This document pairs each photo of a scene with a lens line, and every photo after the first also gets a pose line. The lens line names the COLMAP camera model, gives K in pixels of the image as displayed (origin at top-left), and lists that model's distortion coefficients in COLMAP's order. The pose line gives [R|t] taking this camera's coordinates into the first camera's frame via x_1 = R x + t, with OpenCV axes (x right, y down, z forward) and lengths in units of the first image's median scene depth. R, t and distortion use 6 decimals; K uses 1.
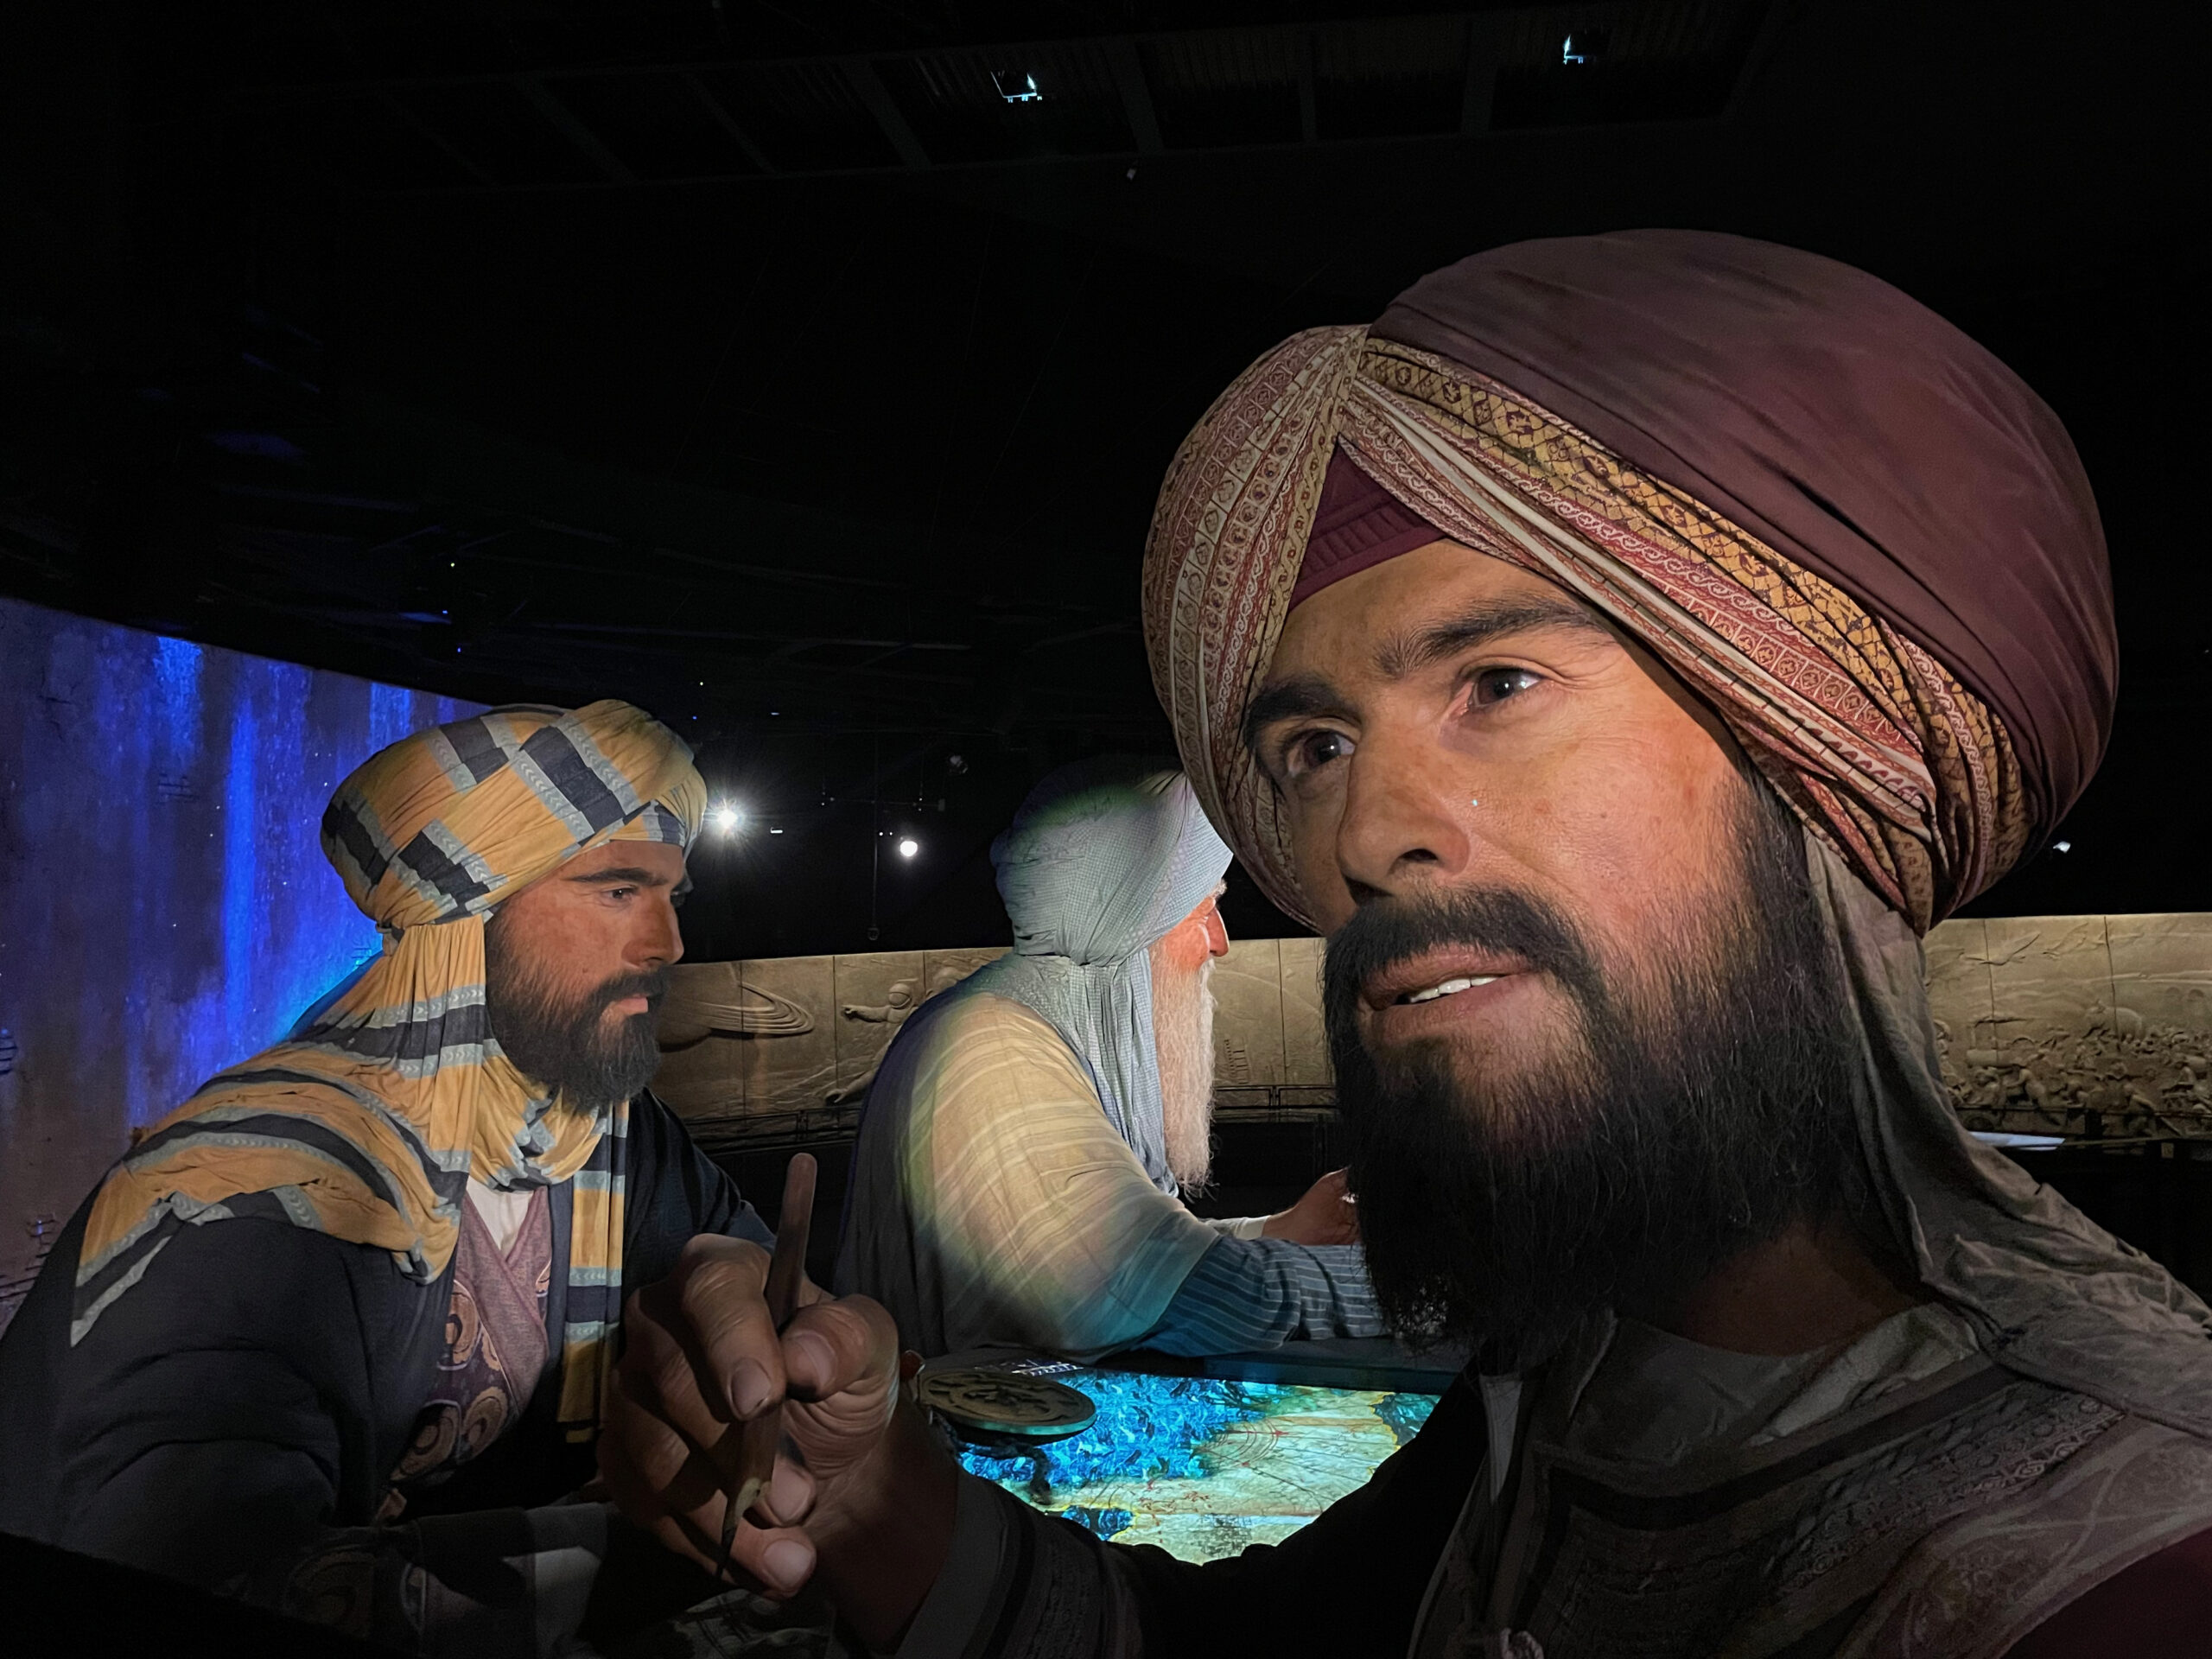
lens RADIAL K [[1677.3, 0, 1103.7], [0, 1677.3, 831.5], [0, 0, 1]] dist [0.054137, -0.001526]
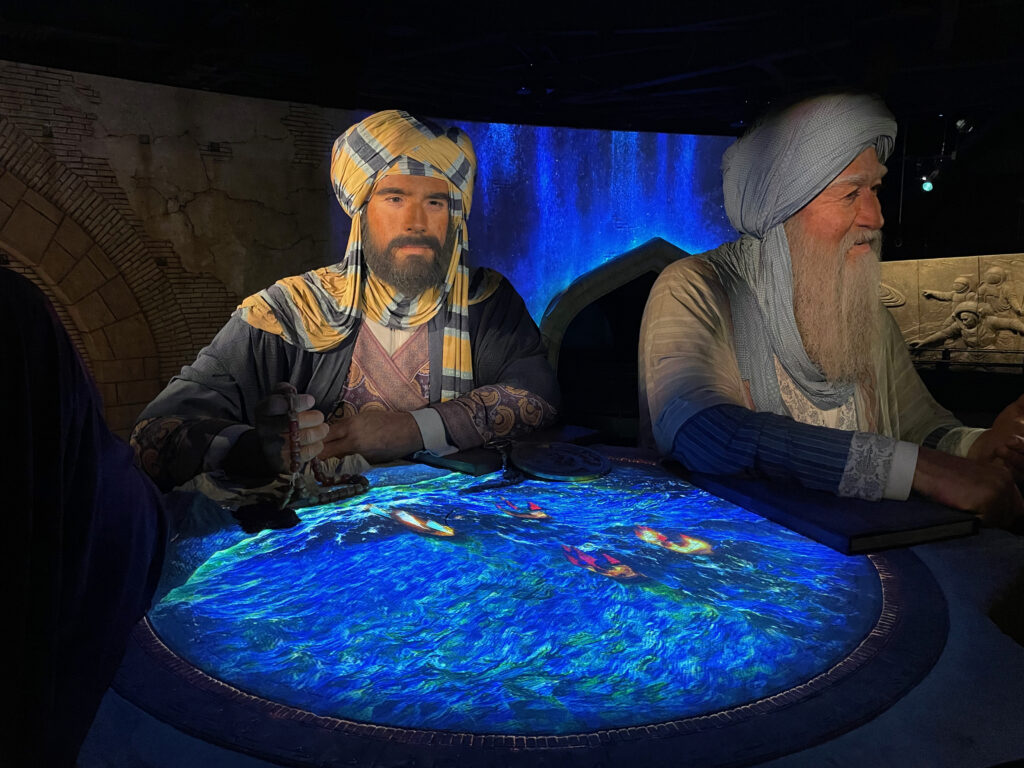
lens RADIAL K [[776.5, 0, 511.5], [0, 776.5, 384.7], [0, 0, 1]] dist [0.054137, -0.001526]
pose [[0.521312, 0.118067, -0.845159, 0.578893], [0.042916, 0.985502, 0.164144, 0.095275], [0.852287, -0.121840, 0.508687, 0.464532]]
